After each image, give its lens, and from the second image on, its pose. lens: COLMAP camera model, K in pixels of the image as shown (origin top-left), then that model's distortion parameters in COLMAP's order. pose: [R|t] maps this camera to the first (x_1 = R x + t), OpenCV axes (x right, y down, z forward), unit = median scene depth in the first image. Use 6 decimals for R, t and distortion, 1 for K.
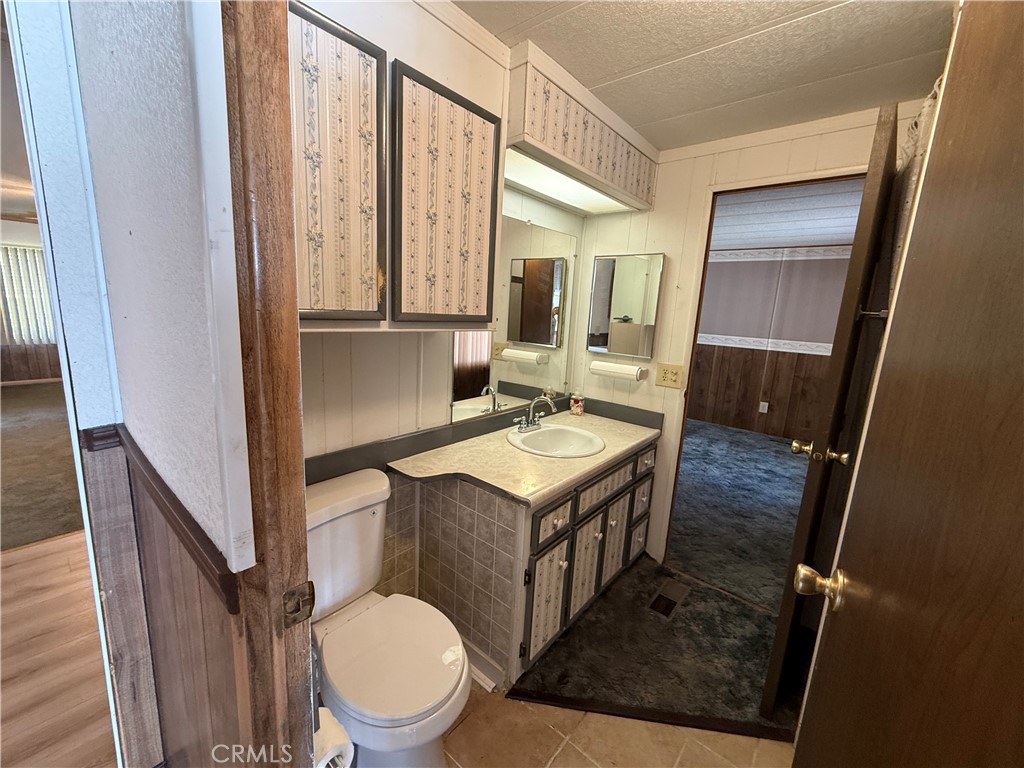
lens RADIAL K [[409.3, 0, 508.0], [0, 409.3, 379.3], [0, 0, 1]] dist [-0.002291, 0.001184]
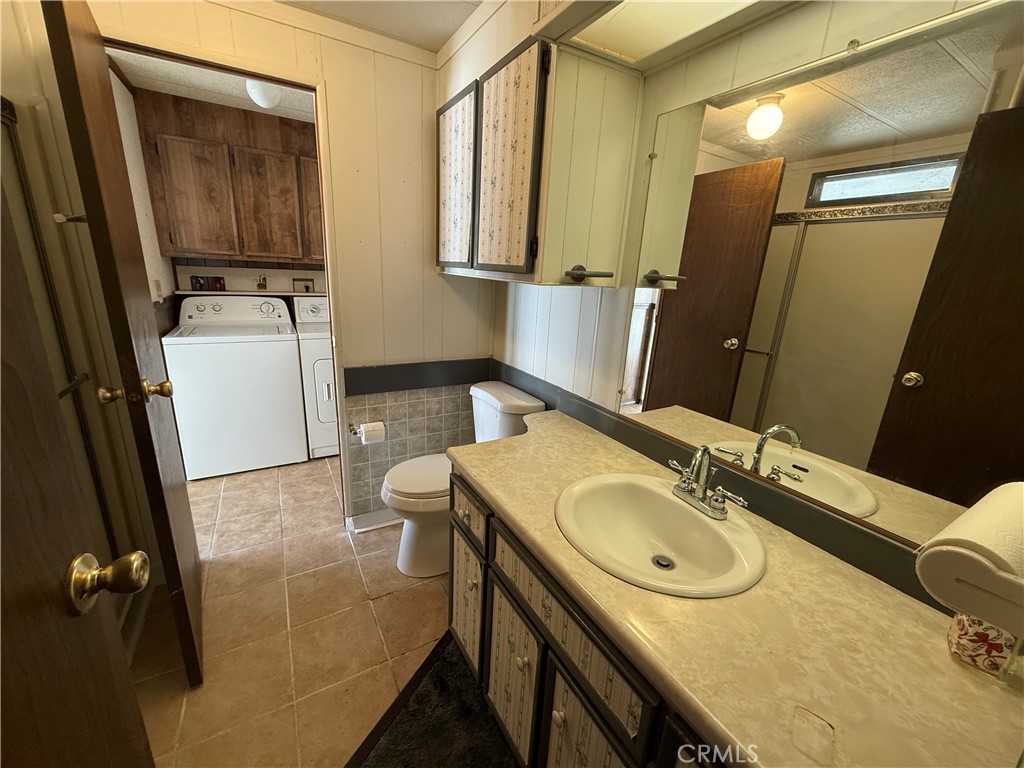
lens RADIAL K [[409.3, 0, 513.7], [0, 409.3, 381.7], [0, 0, 1]] dist [-0.002291, 0.001184]
pose [[-0.326440, 0.186738, -0.926588, 0.906905], [-0.236422, 0.933000, 0.271322, -0.166844], [0.915173, 0.307636, -0.260420, 1.377183]]
